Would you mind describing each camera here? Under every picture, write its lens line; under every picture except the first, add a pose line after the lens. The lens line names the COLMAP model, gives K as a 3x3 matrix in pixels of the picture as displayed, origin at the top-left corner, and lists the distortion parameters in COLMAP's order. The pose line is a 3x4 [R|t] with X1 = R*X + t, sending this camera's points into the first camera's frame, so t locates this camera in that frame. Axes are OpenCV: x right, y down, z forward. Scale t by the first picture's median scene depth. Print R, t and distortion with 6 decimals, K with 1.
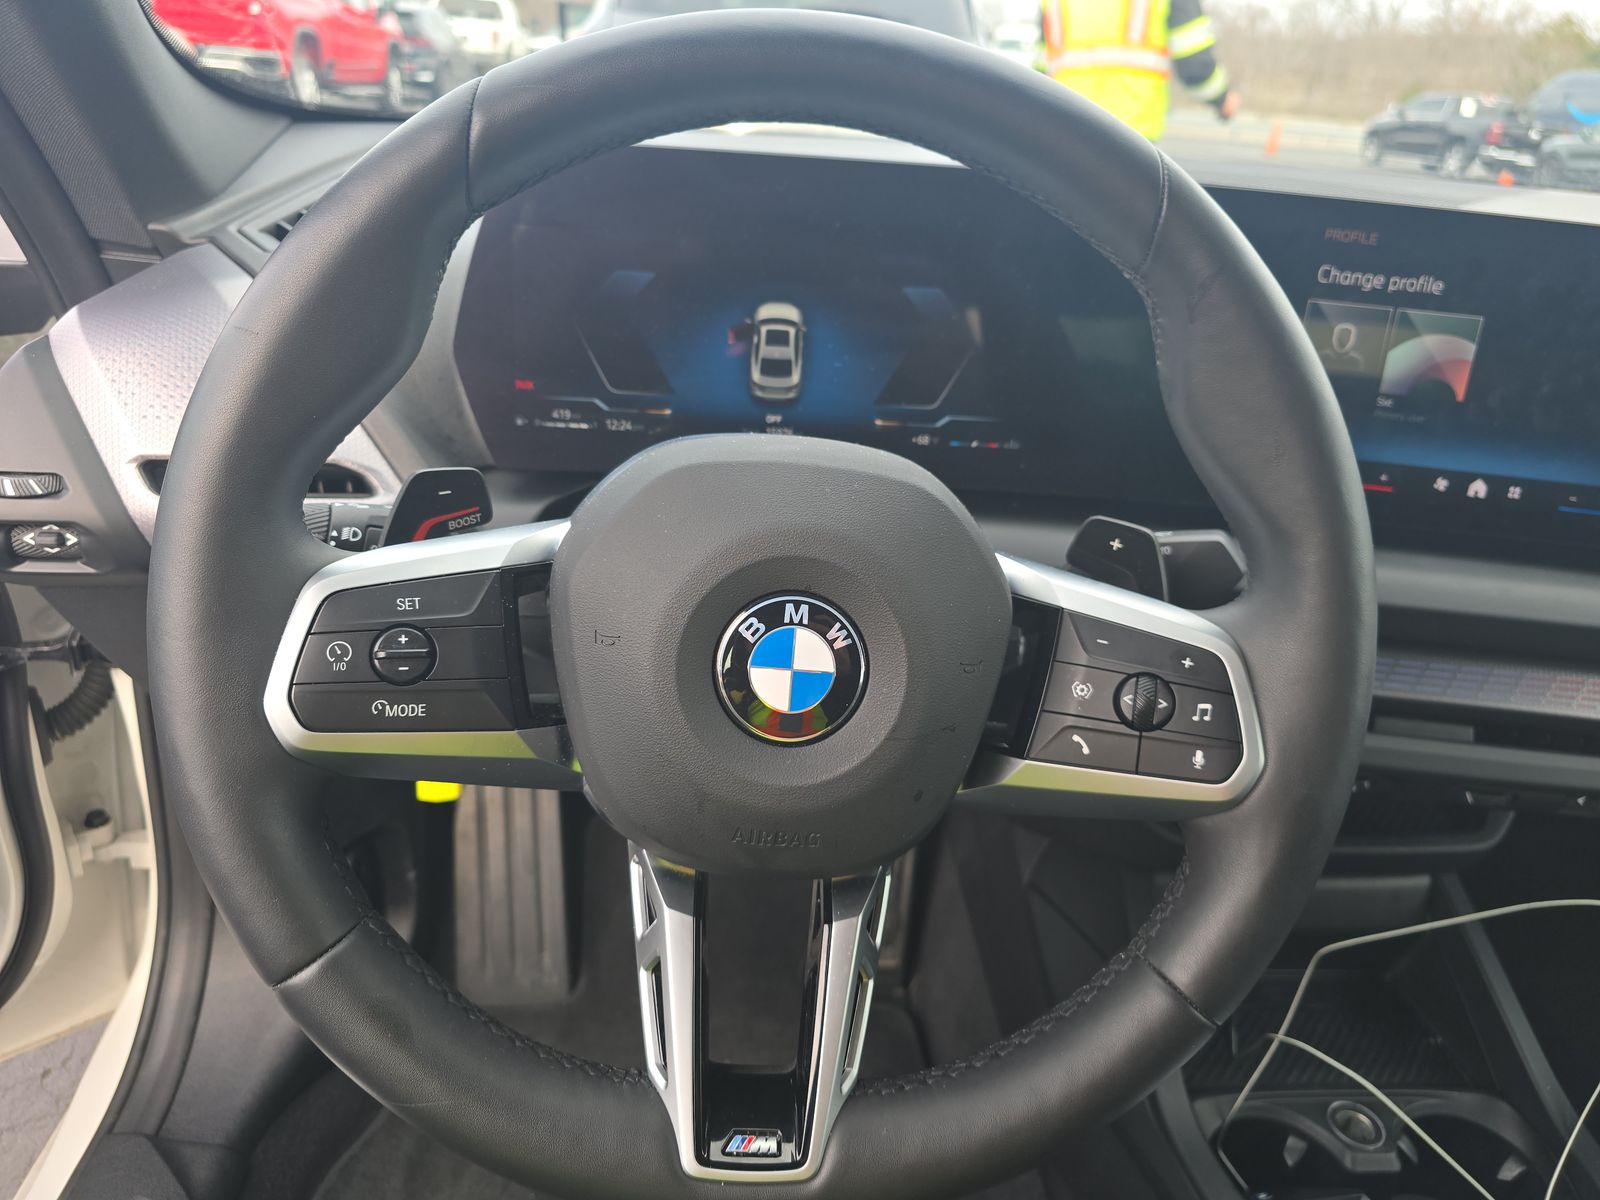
lens RADIAL K [[1064.8, 0, 800.0], [0, 1064.8, 600.0], [0, 0, 1]] dist [-0.047532, 0.052729]
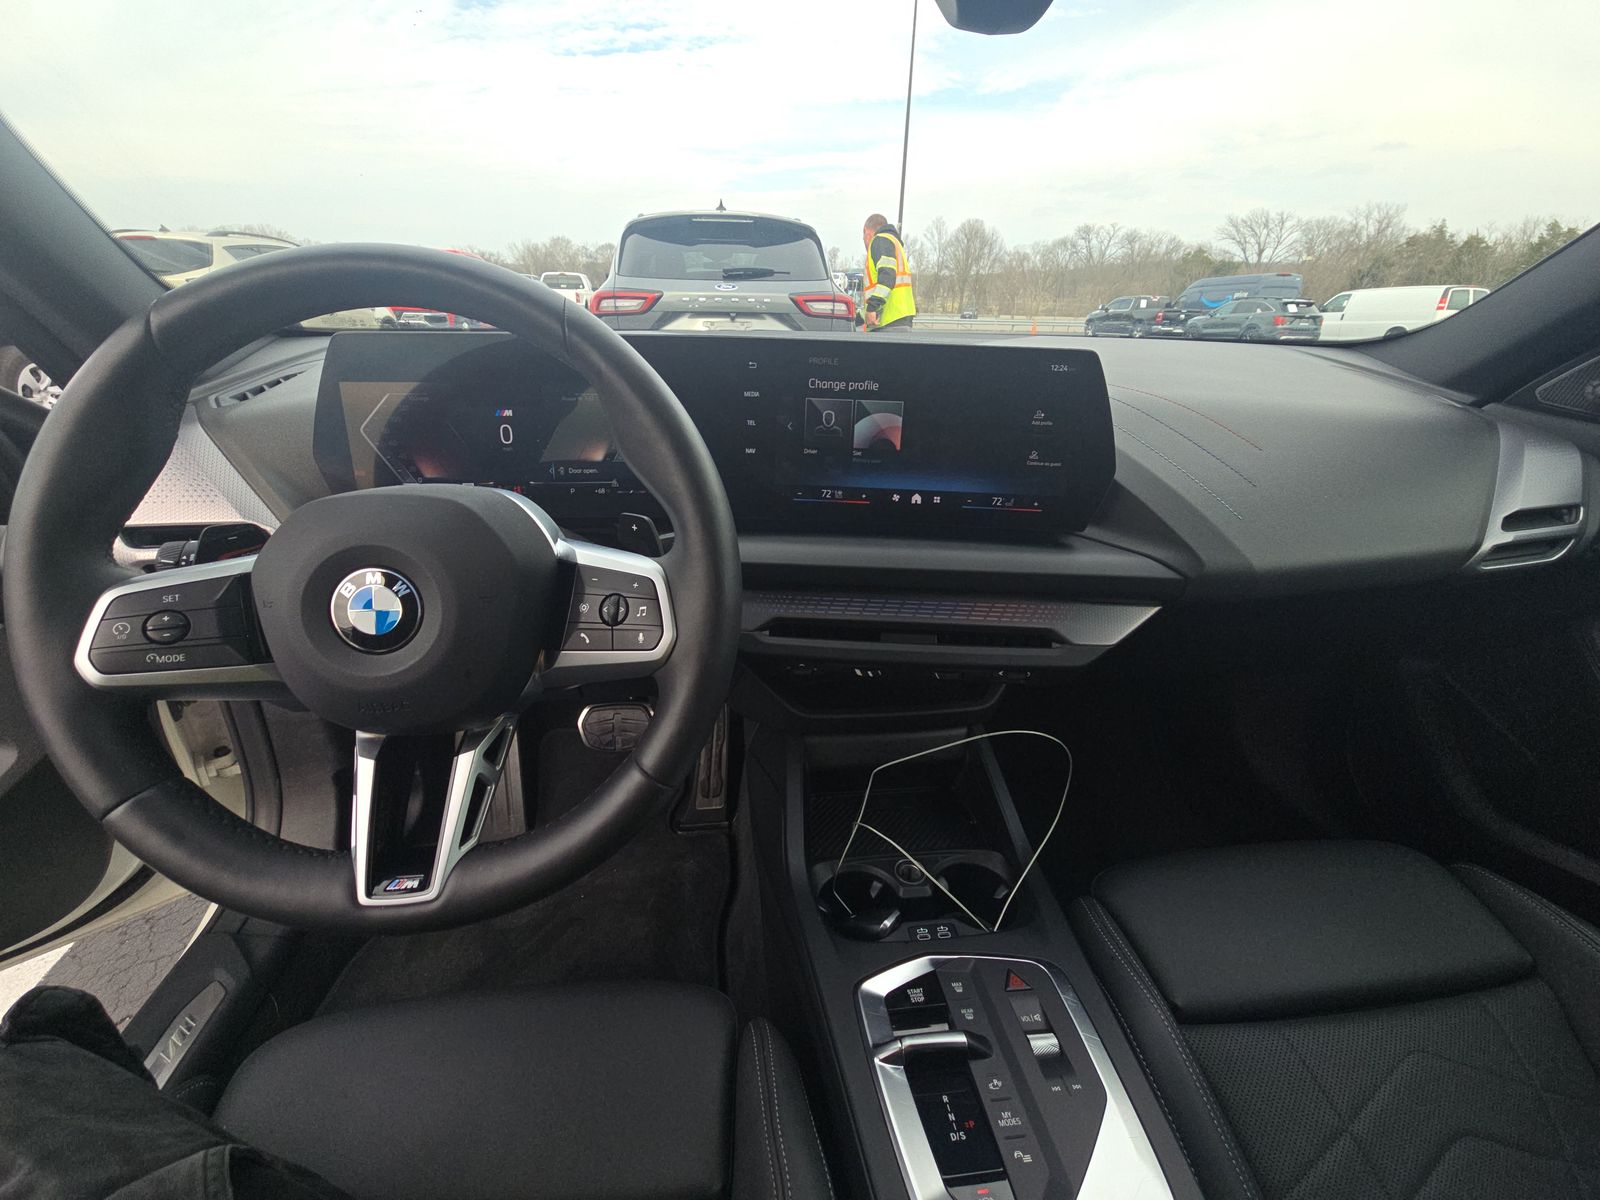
lens RADIAL K [[630.4, 0, 797.8], [0, 630.4, 609.3], [0, 0, 1]] dist [0.026901, 0.000065]
pose [[0.998216, -0.059678, 0.001807, 0.430783], [0.059704, 0.997942, -0.023409, 0.094134], [-0.000407, 0.023475, 0.999724, -0.063356]]
